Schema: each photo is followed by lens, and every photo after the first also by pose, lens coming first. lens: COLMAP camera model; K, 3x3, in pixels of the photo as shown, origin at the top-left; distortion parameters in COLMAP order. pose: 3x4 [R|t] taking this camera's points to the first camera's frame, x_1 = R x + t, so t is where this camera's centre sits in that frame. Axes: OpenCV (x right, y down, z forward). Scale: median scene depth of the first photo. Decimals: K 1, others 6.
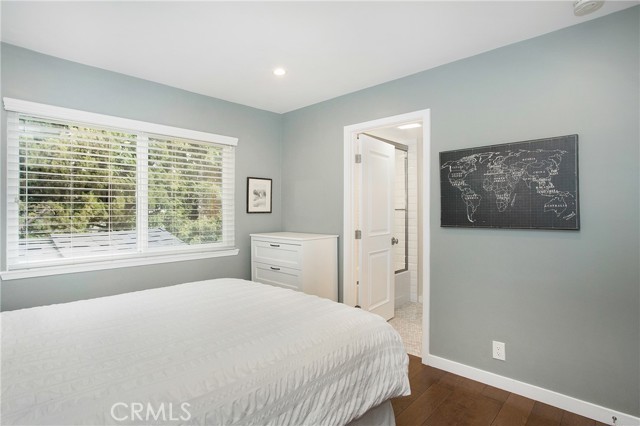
lens RADIAL K [[338.5, 0, 320.0], [0, 338.5, 213.0], [0, 0, 1]] dist [-0.000288, 0.000044]
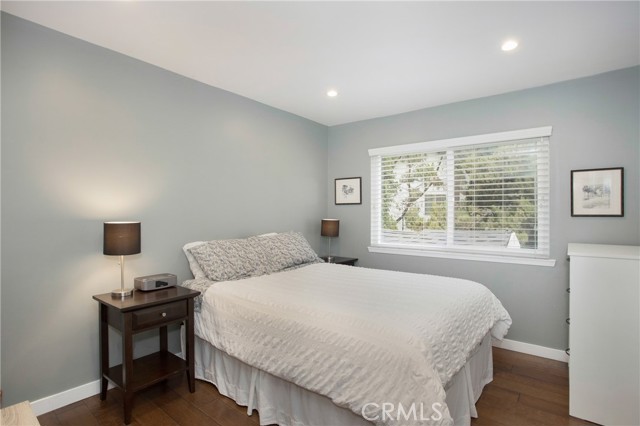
lens RADIAL K [[338.5, 0, 320.0], [0, 338.5, 213.0], [0, 0, 1]] dist [-0.000288, 0.000044]
pose [[0.089496, 0.000481, -0.995987, 0.512079], [-0.008169, 0.999967, -0.000251, -0.002631], [0.995954, 0.008159, 0.089497, 0.349934]]
